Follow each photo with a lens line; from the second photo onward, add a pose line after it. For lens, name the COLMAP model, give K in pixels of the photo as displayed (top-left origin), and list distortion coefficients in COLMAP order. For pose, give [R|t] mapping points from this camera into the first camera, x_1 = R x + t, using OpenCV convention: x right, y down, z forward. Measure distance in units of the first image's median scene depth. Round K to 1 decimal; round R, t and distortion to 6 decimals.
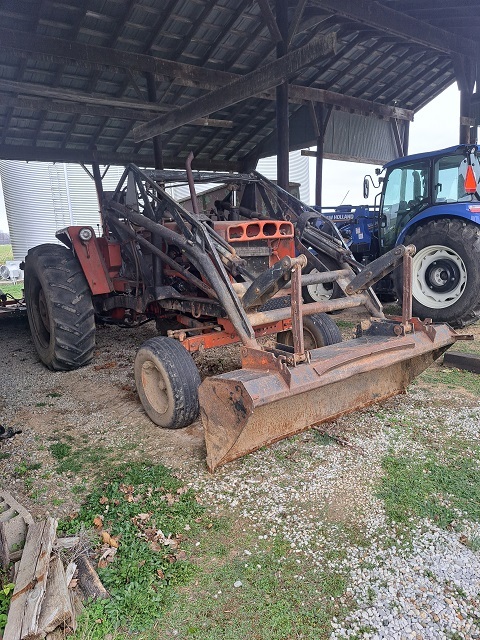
lens RADIAL K [[450.9, 0, 248.2], [0, 450.9, 324.5], [0, 0, 1]] dist [0.068251, -0.048075]
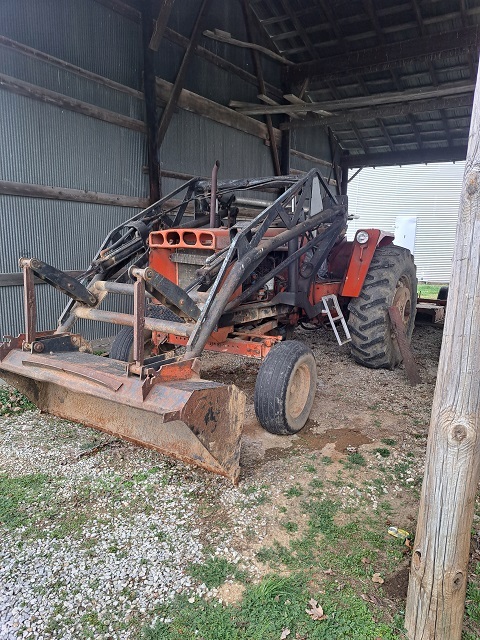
lens RADIAL K [[450.9, 0, 248.2], [0, 450.9, 324.5], [0, 0, 1]] dist [0.068251, -0.048075]
pose [[0.356483, 0.235582, -0.904113, 1.005910], [-0.229192, 0.960171, 0.159820, -0.217557], [0.905754, 0.150243, 0.396278, 0.761354]]
